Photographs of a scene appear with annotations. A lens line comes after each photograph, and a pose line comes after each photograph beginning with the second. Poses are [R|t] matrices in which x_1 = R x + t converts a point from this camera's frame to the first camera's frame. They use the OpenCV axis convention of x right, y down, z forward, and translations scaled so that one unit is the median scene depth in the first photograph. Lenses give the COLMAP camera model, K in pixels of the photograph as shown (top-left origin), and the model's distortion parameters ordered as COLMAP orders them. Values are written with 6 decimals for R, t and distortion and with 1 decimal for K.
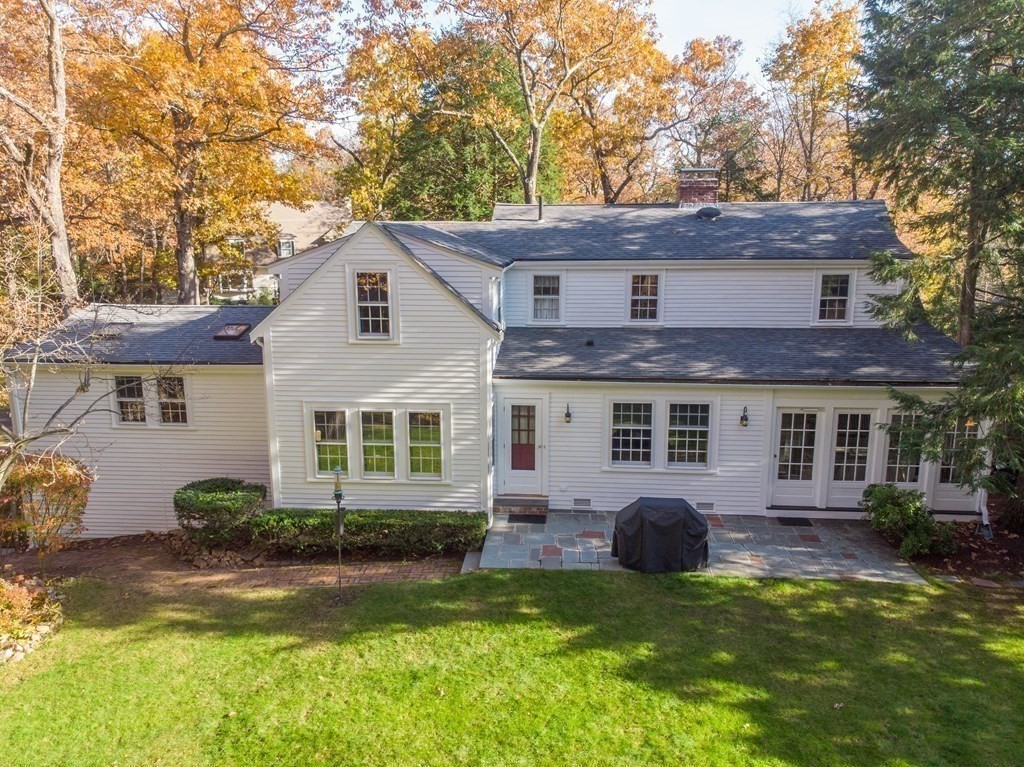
lens RADIAL K [[739.6, 0, 498.5], [0, 739.6, 369.6], [0, 0, 1]] dist [0.013890, -0.001851]
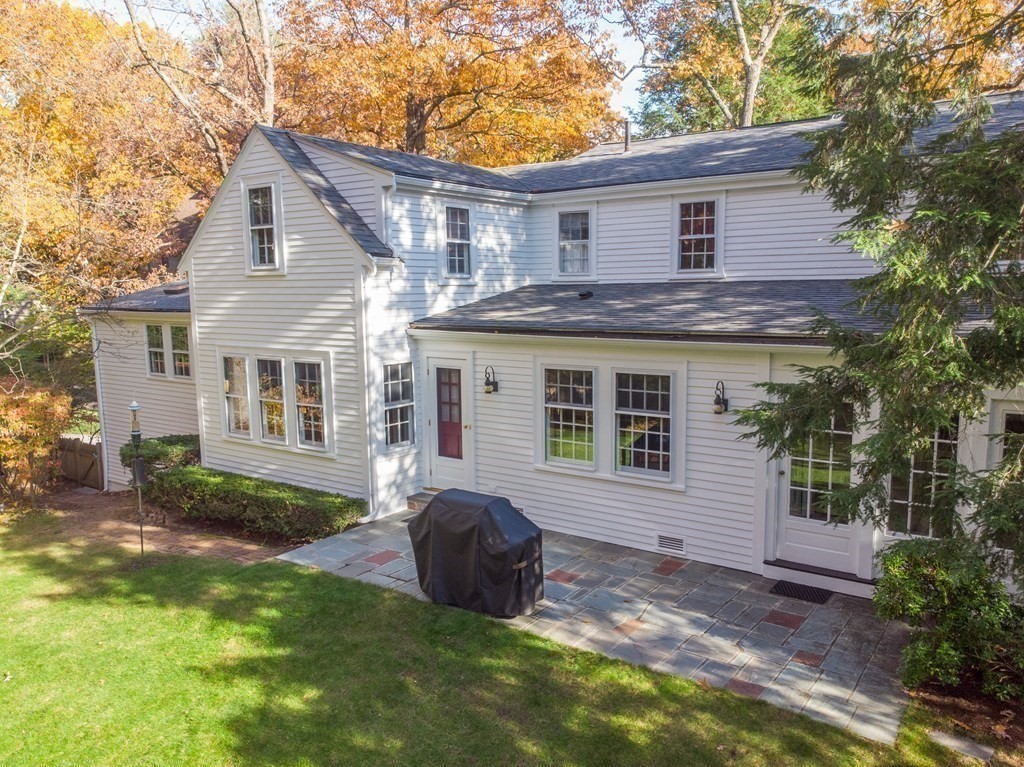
lens RADIAL K [[779.9, 0, 496.3], [0, 779.9, 406.3], [0, 0, 1]] dist [0.004149, 0.003403]
pose [[0.862463, 0.077678, -0.500124, 0.481233], [-0.084705, 0.996368, 0.008680, 0.077419], [0.498982, 0.034877, 0.865910, 0.357458]]
